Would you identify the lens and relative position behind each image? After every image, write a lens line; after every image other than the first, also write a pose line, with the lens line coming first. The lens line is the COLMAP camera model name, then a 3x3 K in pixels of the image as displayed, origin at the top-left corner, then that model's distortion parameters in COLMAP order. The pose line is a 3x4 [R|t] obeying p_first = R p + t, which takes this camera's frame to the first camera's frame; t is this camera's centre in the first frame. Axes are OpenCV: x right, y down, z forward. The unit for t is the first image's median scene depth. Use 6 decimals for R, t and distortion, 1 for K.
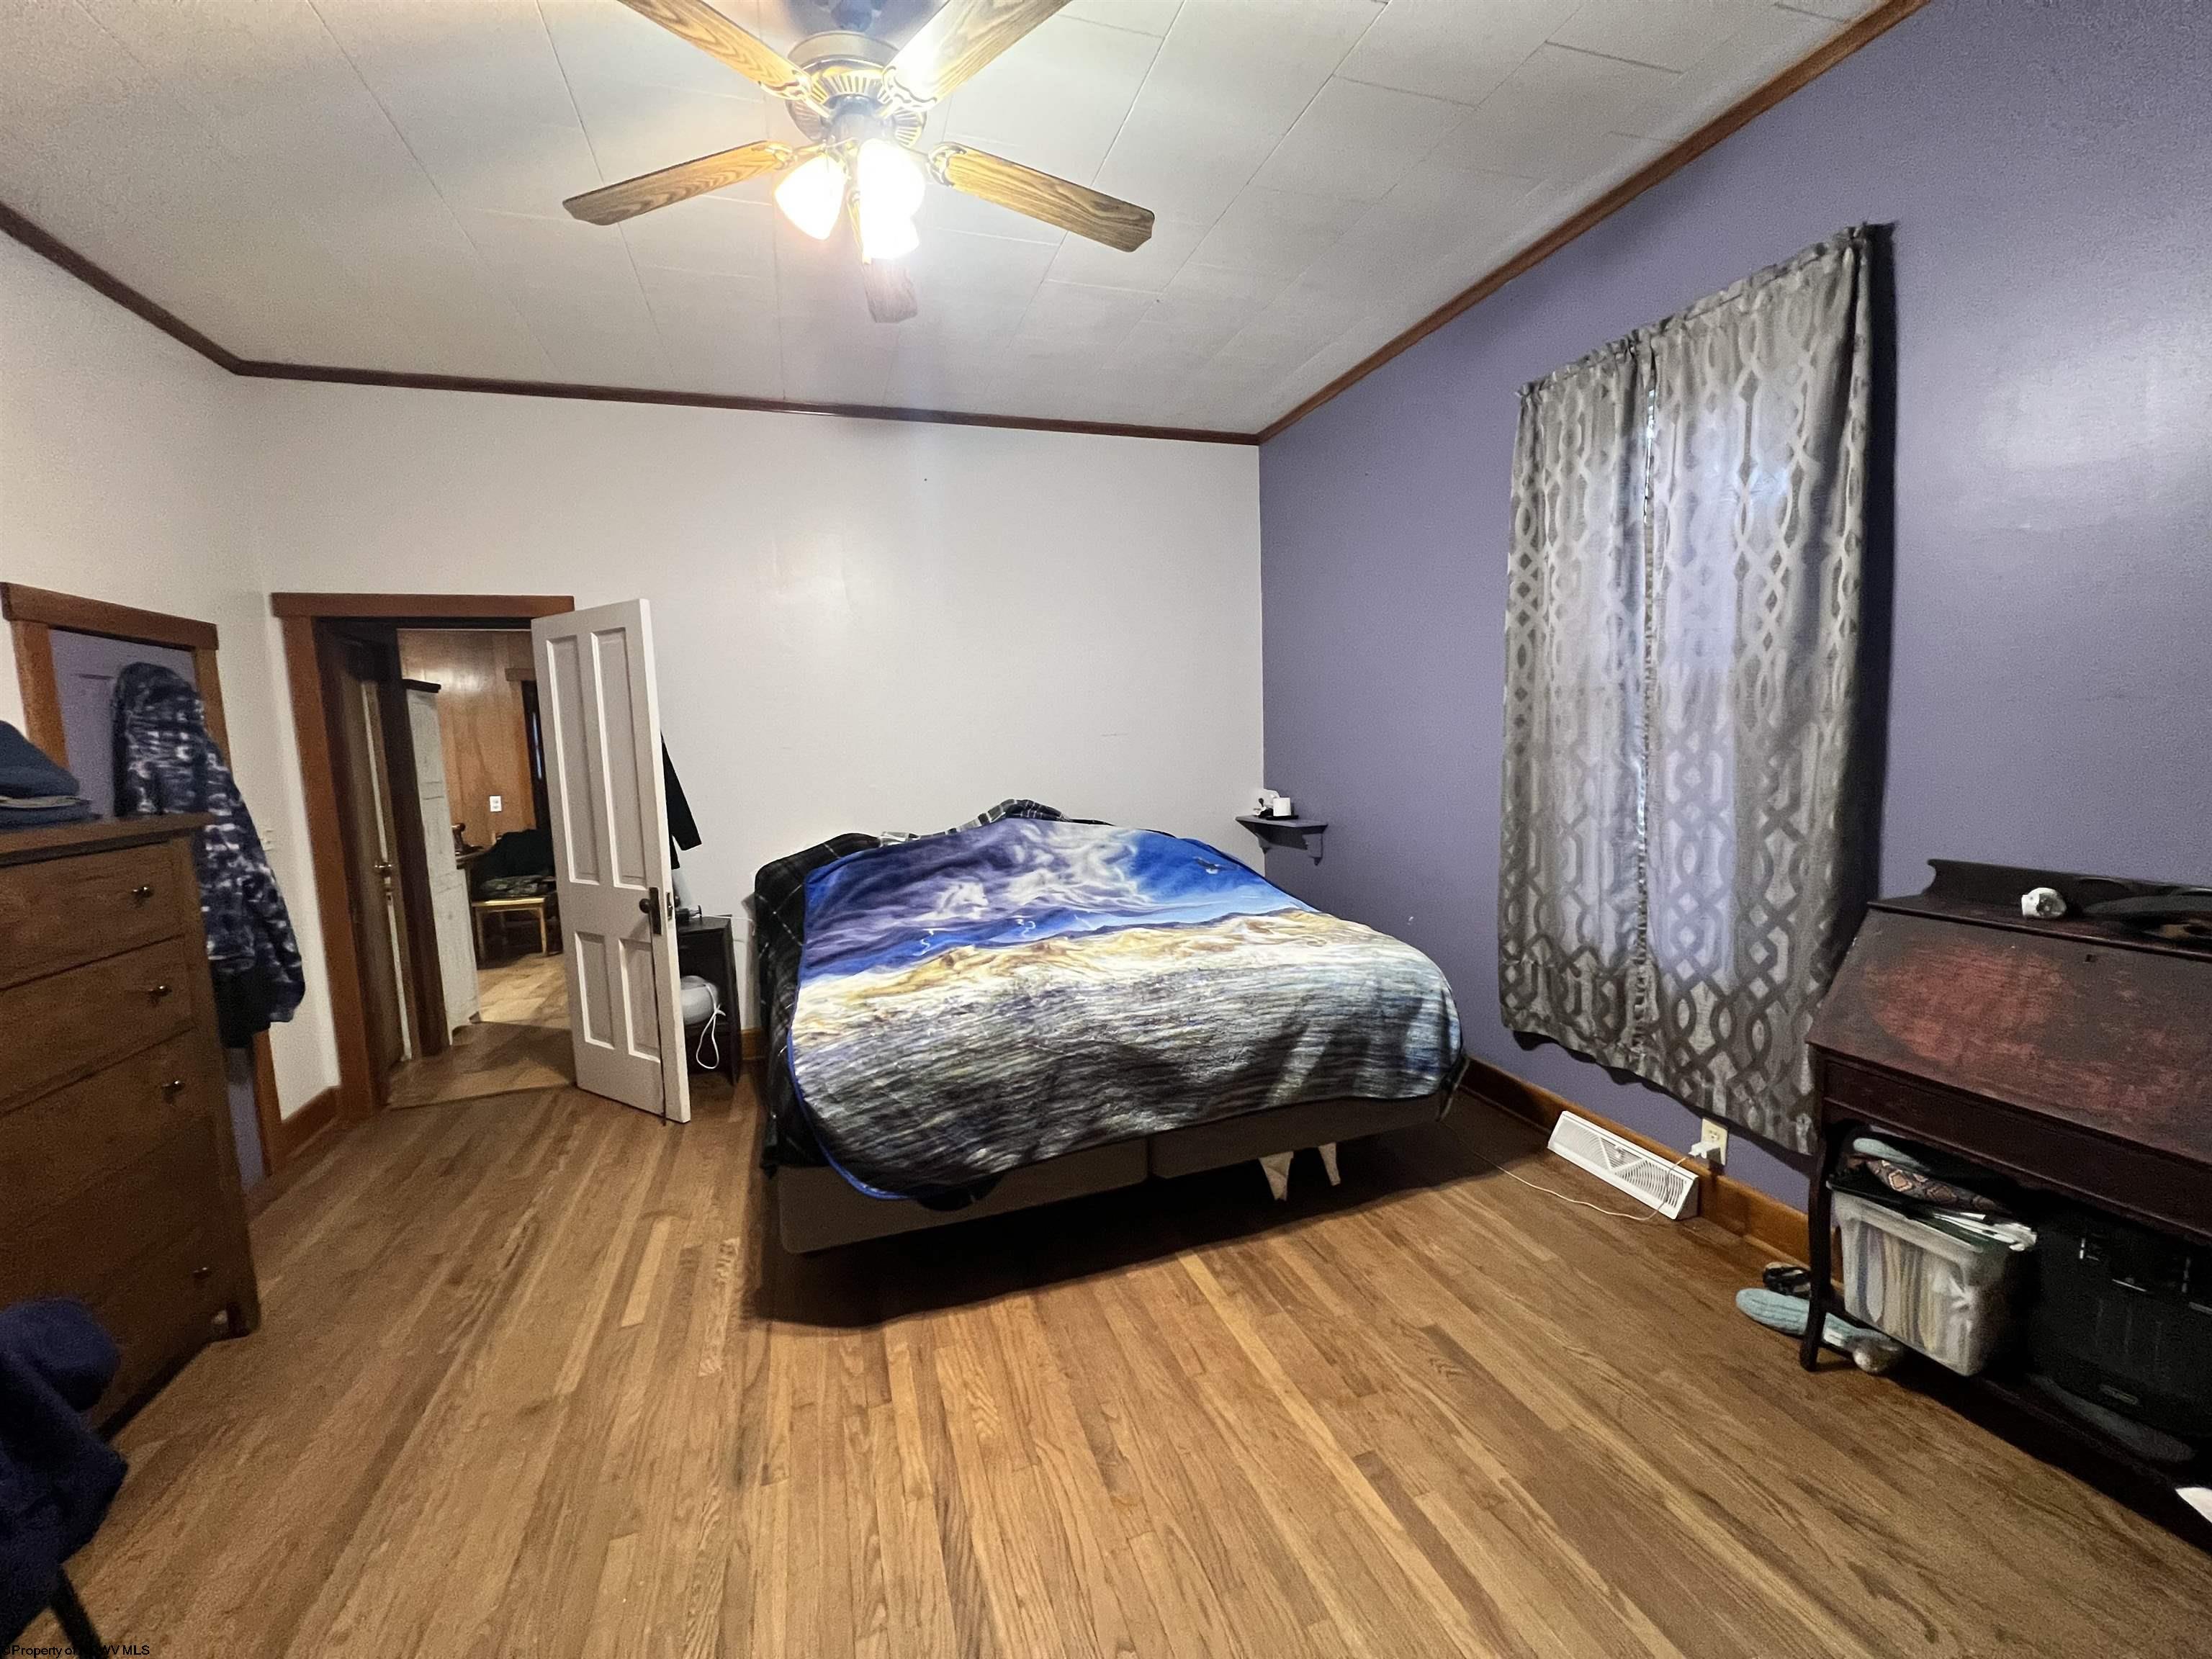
lens RADIAL K [[881.9, 0, 1110.9], [0, 881.9, 816.7], [0, 0, 1]] dist [-0.003925, 0.000802]
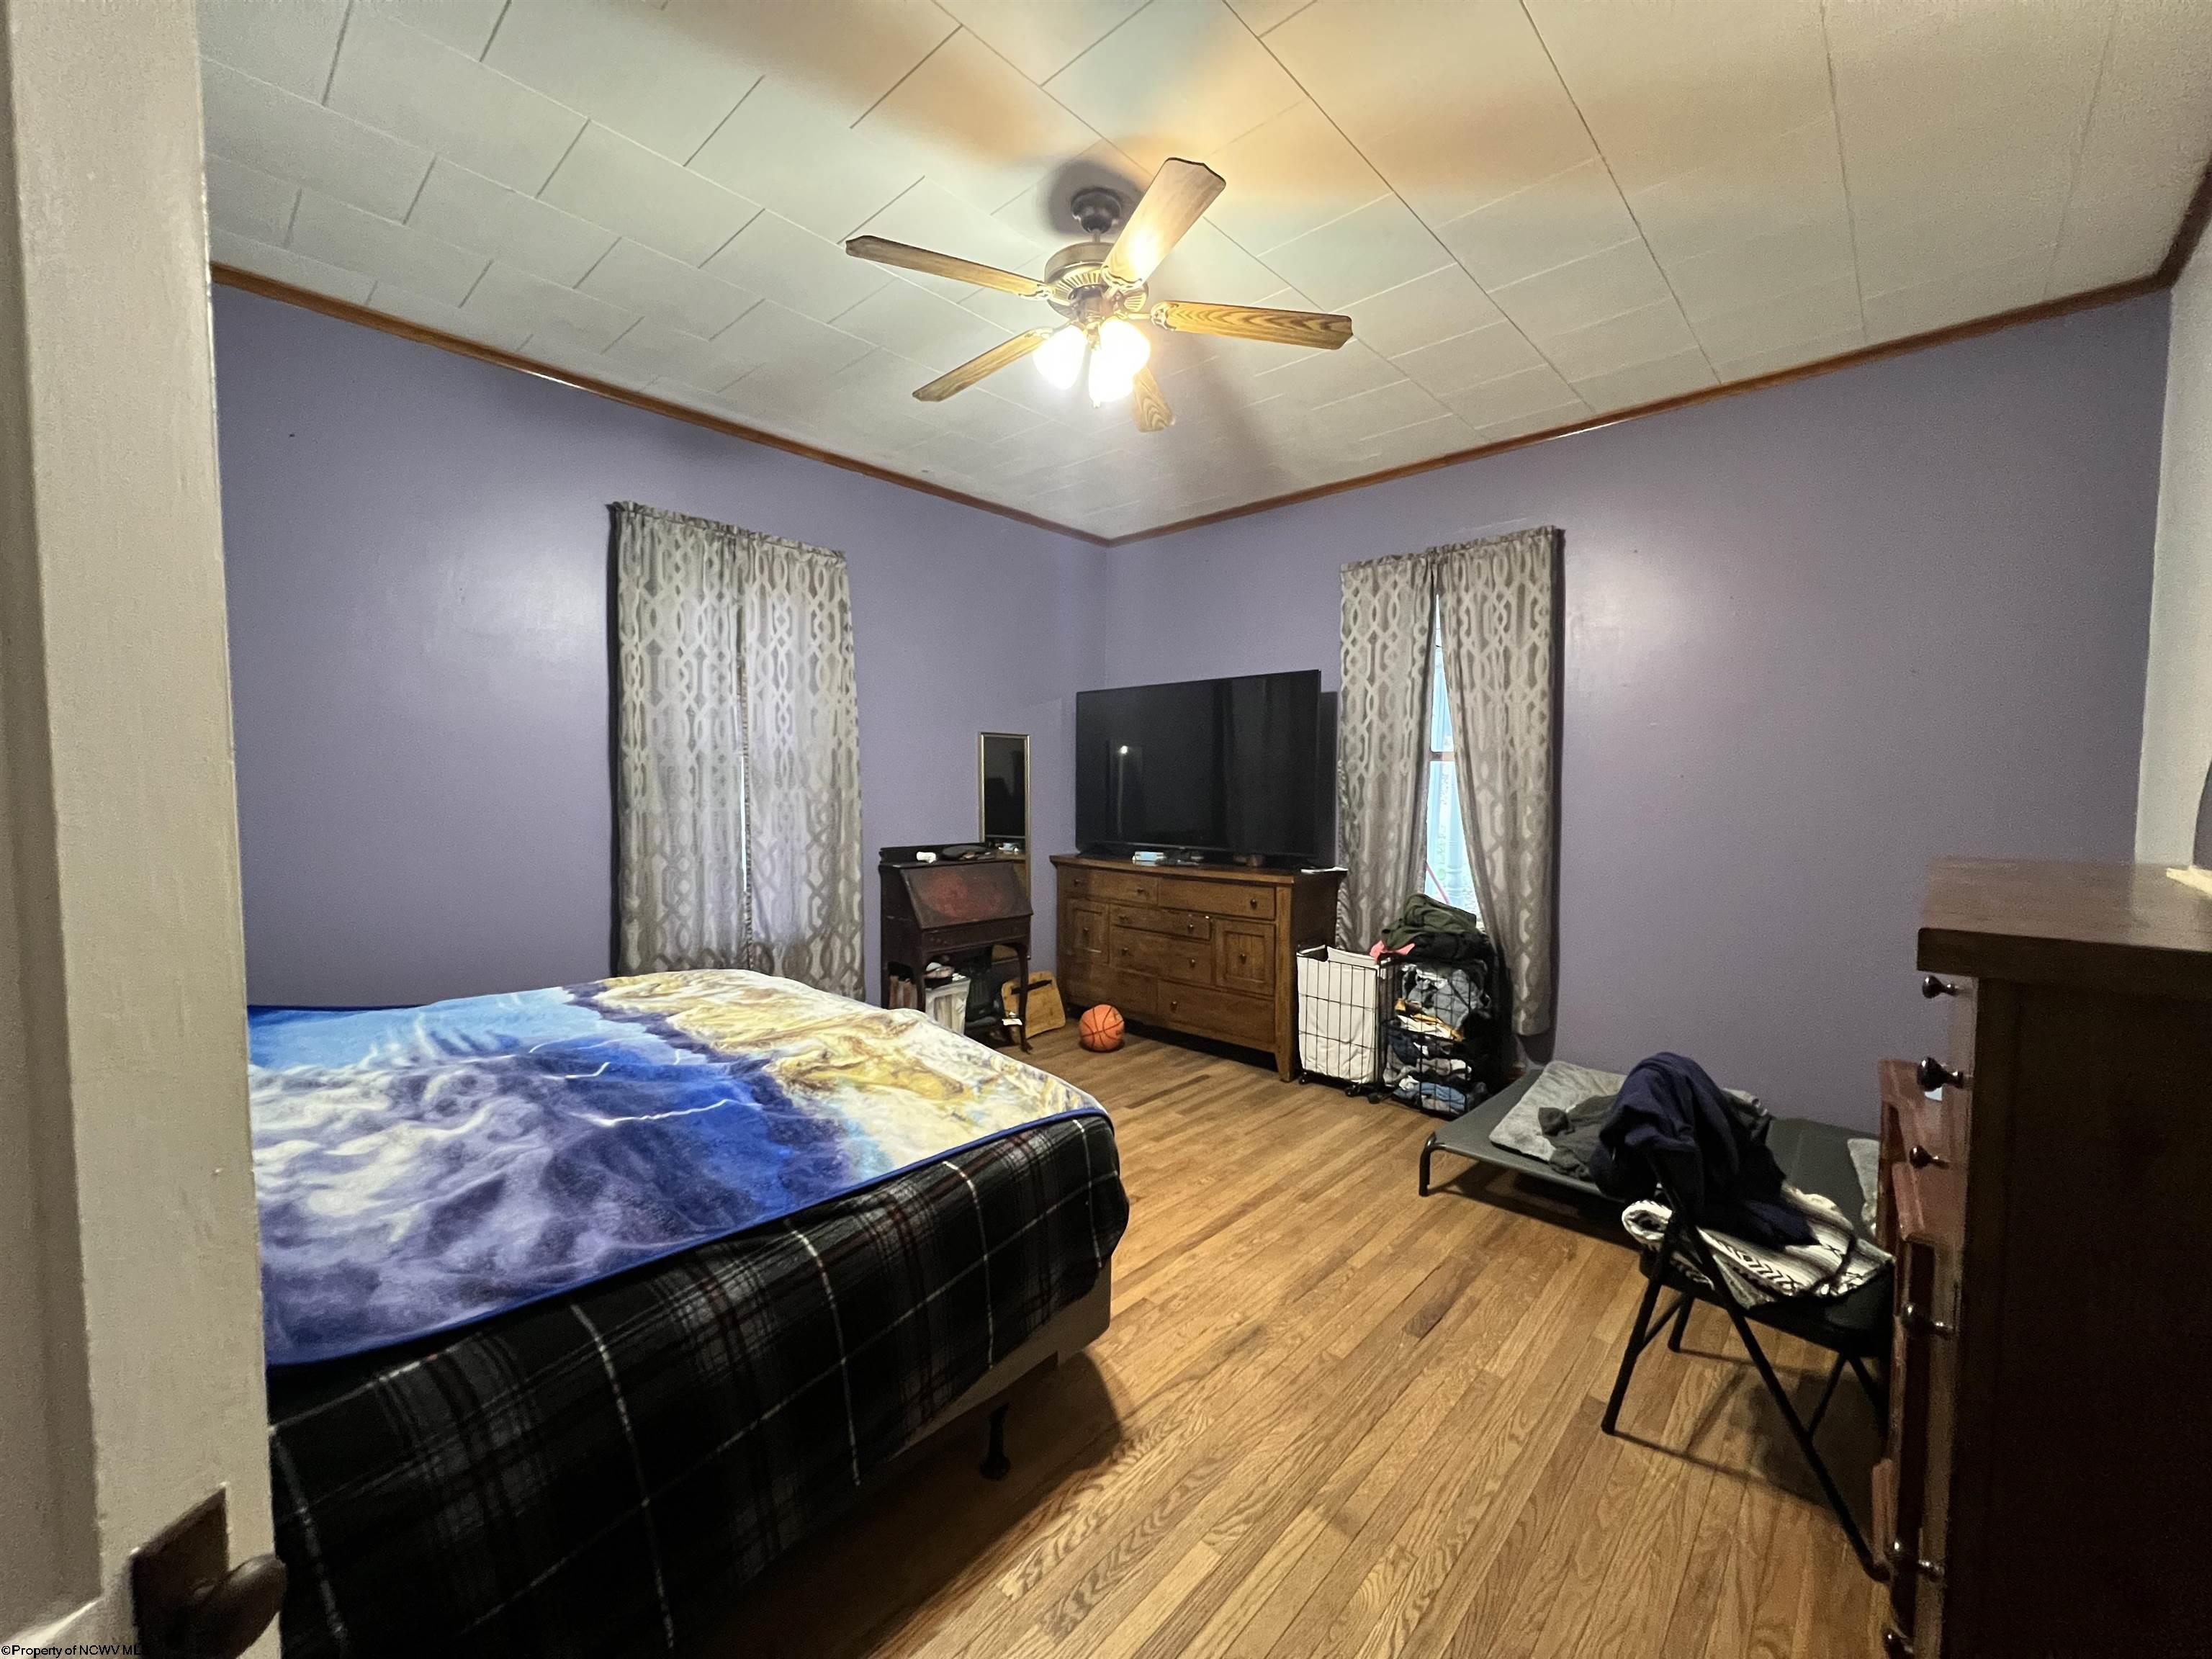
lens RADIAL K [[881.9, 0, 1113.3], [0, 881.9, 837.2], [0, 0, 1]] dist [-0.003925, 0.000802]
pose [[-0.487917, -0.020076, 0.872659, -1.321971], [0.089448, 0.993323, 0.072864, -0.080793], [-0.868295, 0.113609, -0.482863, 1.586153]]
